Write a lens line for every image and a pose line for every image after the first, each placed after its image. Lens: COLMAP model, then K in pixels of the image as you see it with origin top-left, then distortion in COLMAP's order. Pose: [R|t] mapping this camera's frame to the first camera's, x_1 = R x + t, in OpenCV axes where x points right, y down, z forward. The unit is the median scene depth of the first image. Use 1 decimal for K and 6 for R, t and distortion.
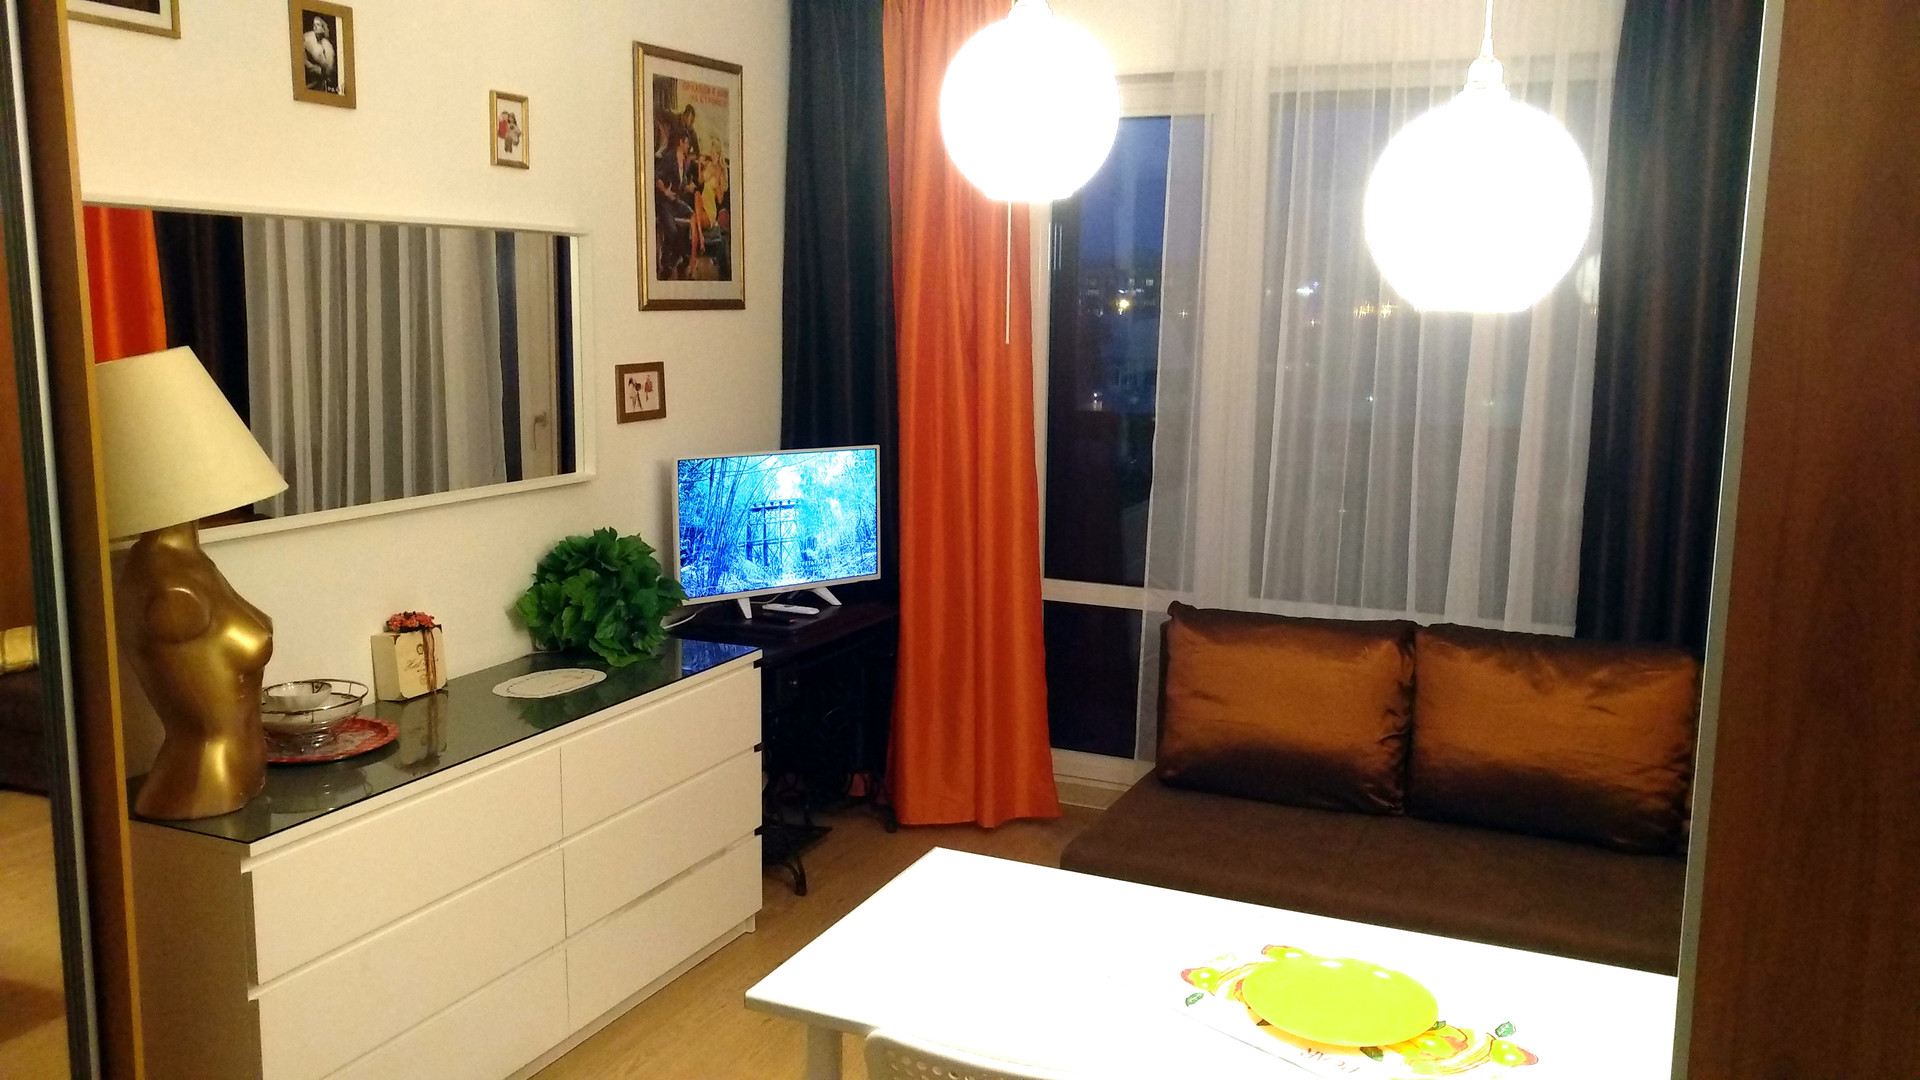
lens RADIAL K [[1566.9, 0, 991.7], [0, 1566.9, 533.9], [0, 0, 1]] dist [0.076460, -0.188750]
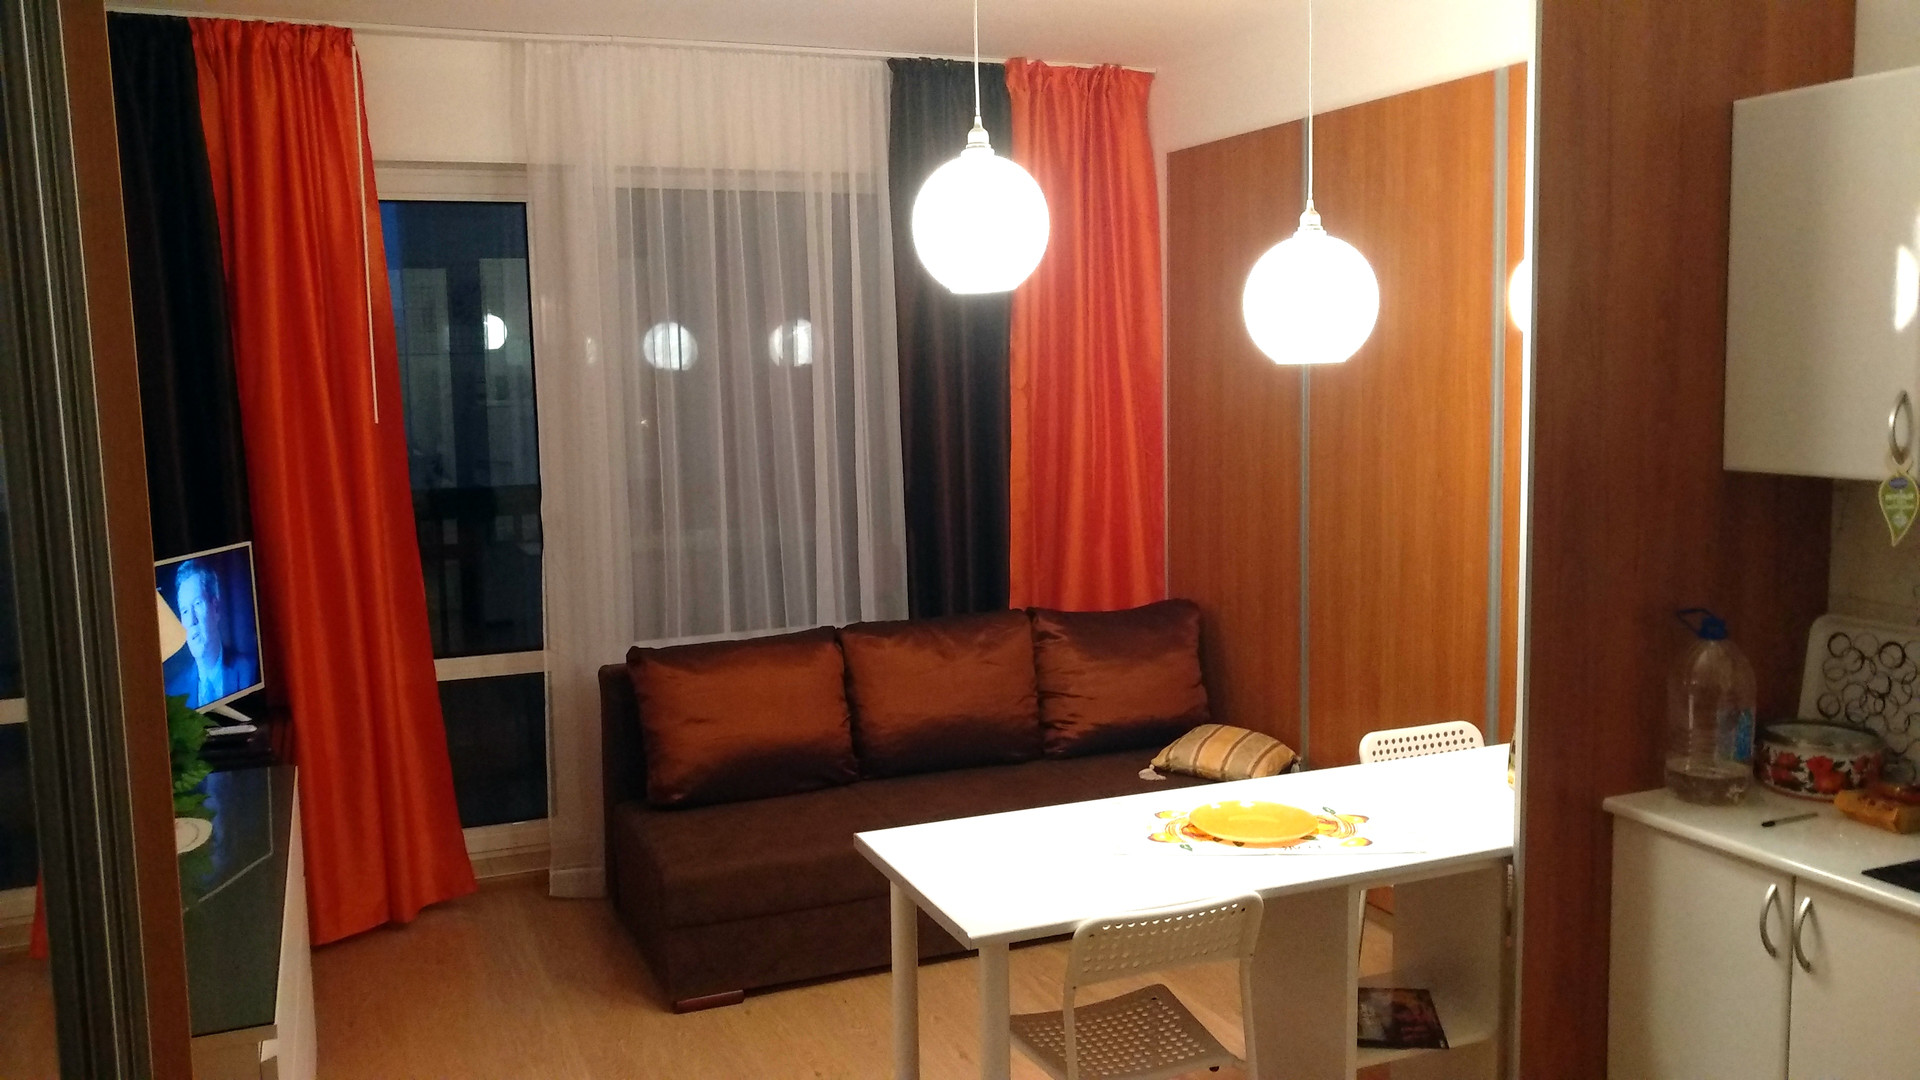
lens RADIAL K [[1566.9, 0, 991.7], [0, 1566.9, 533.9], [0, 0, 1]] dist [0.076460, -0.188750]
pose [[0.692095, -0.114988, 0.712589, -0.510662], [0.143716, 0.989415, 0.020077, -0.021828], [-0.707355, 0.088515, 0.701295, 0.050478]]
